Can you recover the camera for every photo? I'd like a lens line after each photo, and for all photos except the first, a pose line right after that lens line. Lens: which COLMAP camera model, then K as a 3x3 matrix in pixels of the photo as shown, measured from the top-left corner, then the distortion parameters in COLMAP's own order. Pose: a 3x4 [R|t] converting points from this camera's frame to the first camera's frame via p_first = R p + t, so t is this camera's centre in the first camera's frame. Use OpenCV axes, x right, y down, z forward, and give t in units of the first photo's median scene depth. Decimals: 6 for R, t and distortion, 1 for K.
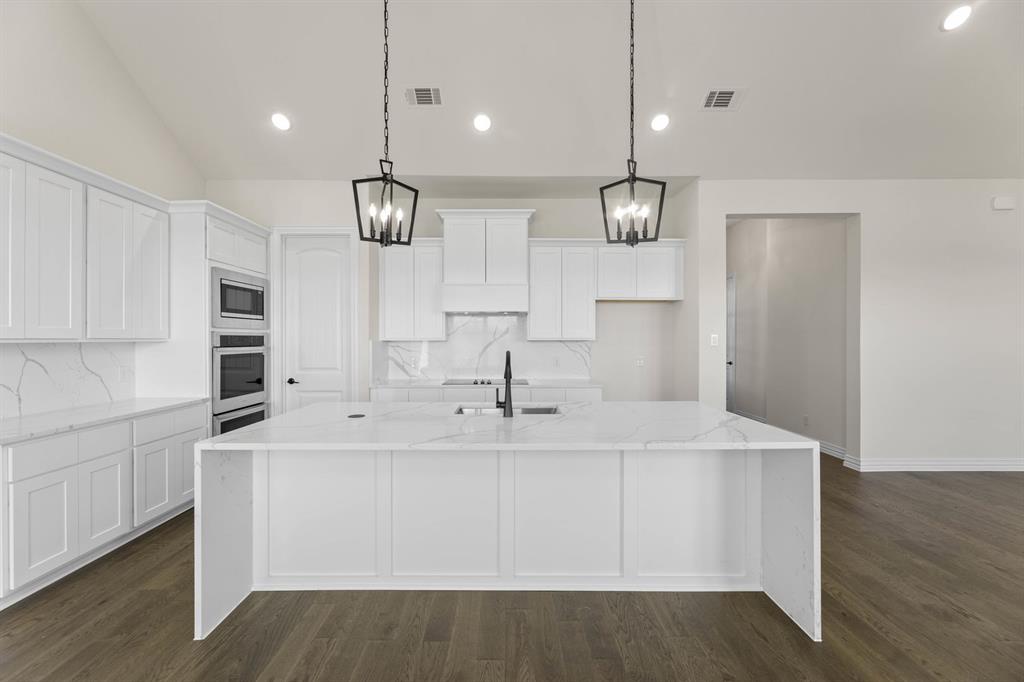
lens RADIAL K [[414.1, 0, 512.0], [0, 414.1, 341.0], [0, 0, 1]] dist [-0.002781, -0.000063]
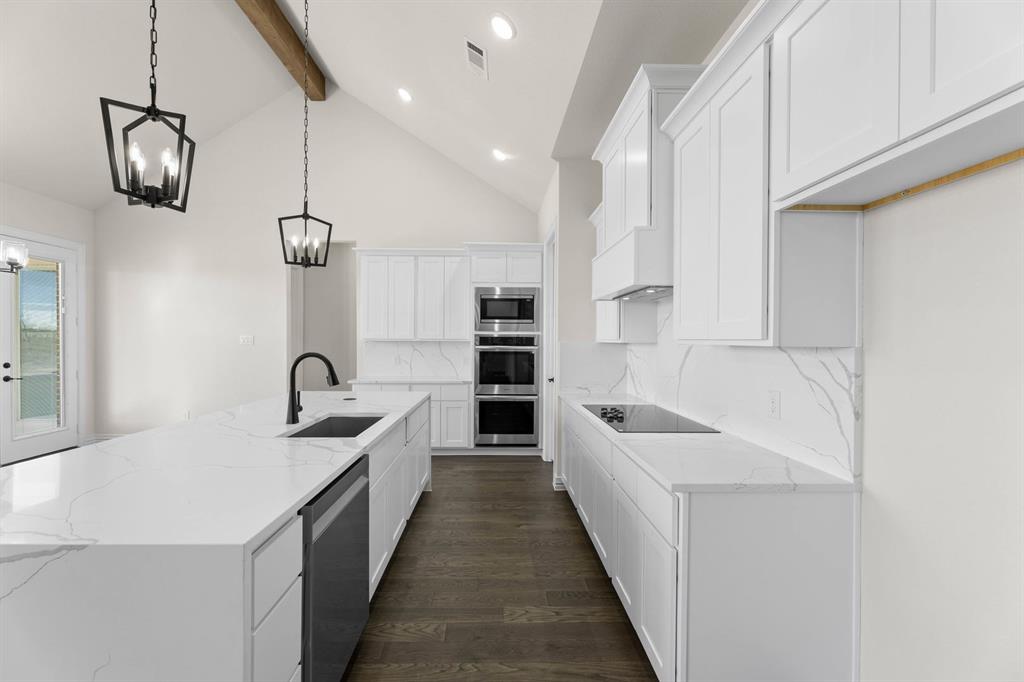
lens RADIAL K [[420.7, 0, 512.0], [0, 420.7, 341.0], [0, 0, 1]] dist [0.000692, 0.000194]
pose [[0.032152, 0.002504, -0.999480, 0.621539], [-0.009860, 0.999949, 0.002188, -0.003172], [0.999434, 0.009785, 0.032175, 0.967402]]
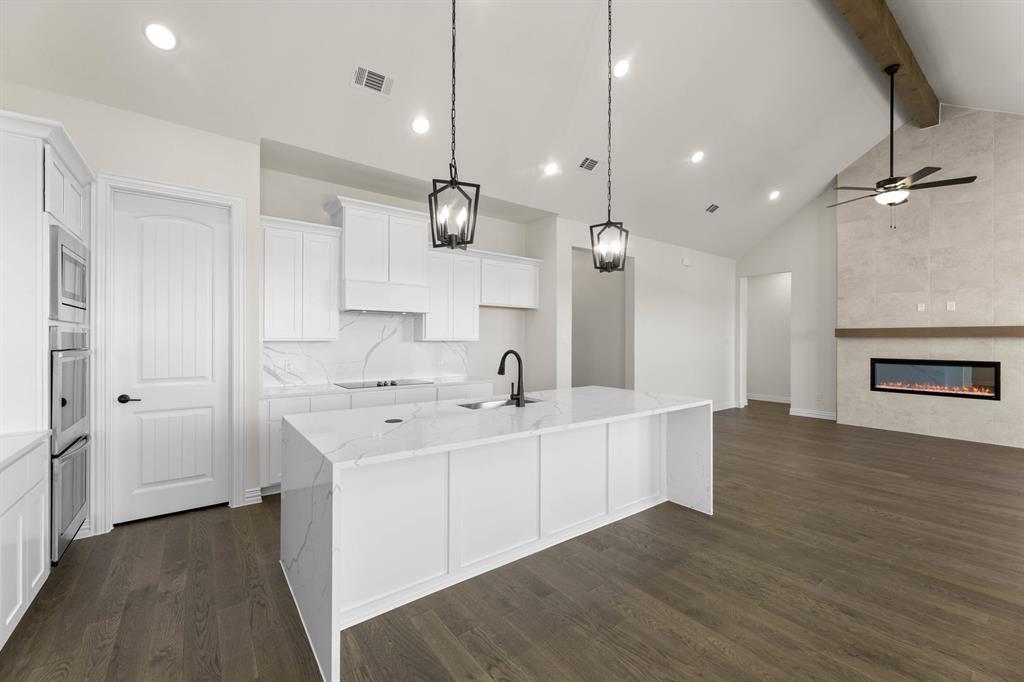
lens RADIAL K [[420.7, 0, 512.0], [0, 420.7, 341.0], [0, 0, 1]] dist [0.000692, 0.000194]
pose [[0.794641, 0.002117, 0.607076, -0.499845], [-0.006473, 0.999967, 0.004986, -0.009142], [-0.607045, -0.007891, 0.794628, 0.046305]]
